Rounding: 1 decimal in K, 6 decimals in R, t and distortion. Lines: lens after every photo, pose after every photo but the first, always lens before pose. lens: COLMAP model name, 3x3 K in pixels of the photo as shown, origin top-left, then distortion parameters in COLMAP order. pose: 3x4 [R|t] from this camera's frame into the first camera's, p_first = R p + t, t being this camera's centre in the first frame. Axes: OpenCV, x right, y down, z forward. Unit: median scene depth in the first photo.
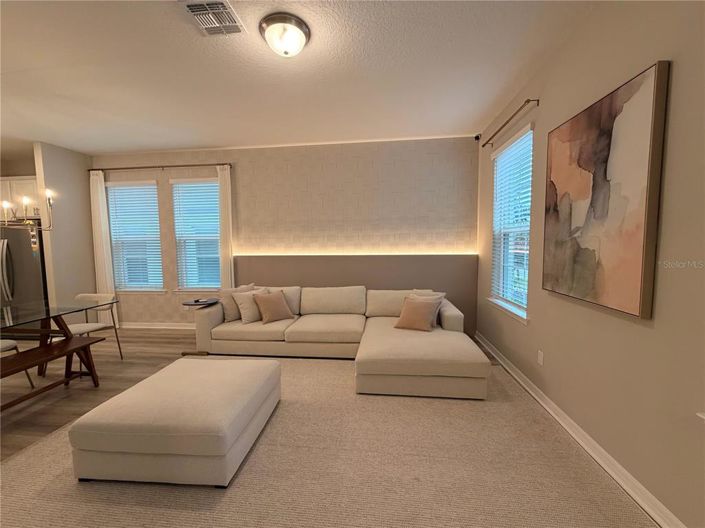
lens RADIAL K [[281.7, 0, 352.2], [0, 281.7, 264.5], [0, 0, 1]] dist [0.000053, -0.000435]
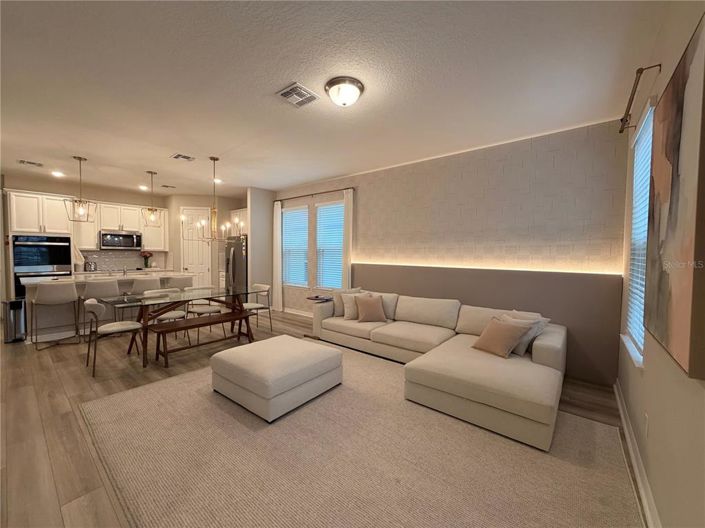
lens RADIAL K [[281.7, 0, 351.8], [0, 281.7, 263.8], [0, 0, 1]] dist [0.000053, -0.000435]
pose [[0.839616, 0.042817, -0.541491, 0.268786], [-0.063987, 0.997744, -0.020322, -0.004991], [0.539399, 0.051711, 0.840461, -0.007134]]
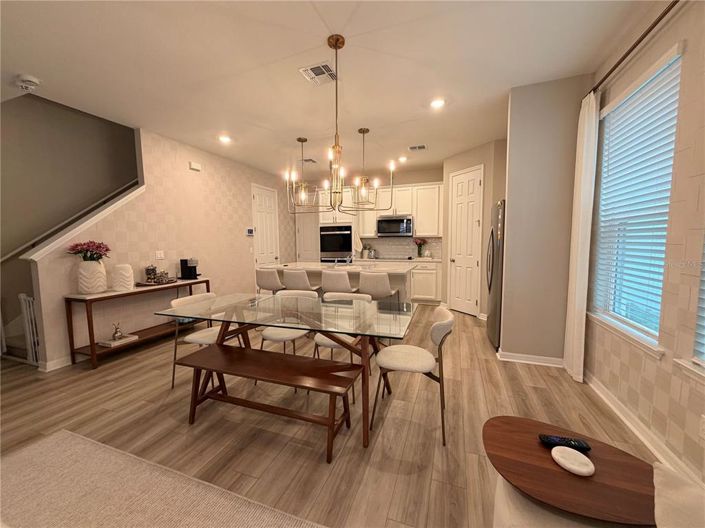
lens RADIAL K [[281.7, 0, 350.9], [0, 281.7, 264.8], [0, 0, 1]] dist [0.000053, -0.000435]
pose [[-0.239408, 0.095393, -0.966222, -0.273405], [-0.060219, 0.991787, 0.112838, -0.043366], [0.969050, 0.085199, -0.231697, 0.847477]]
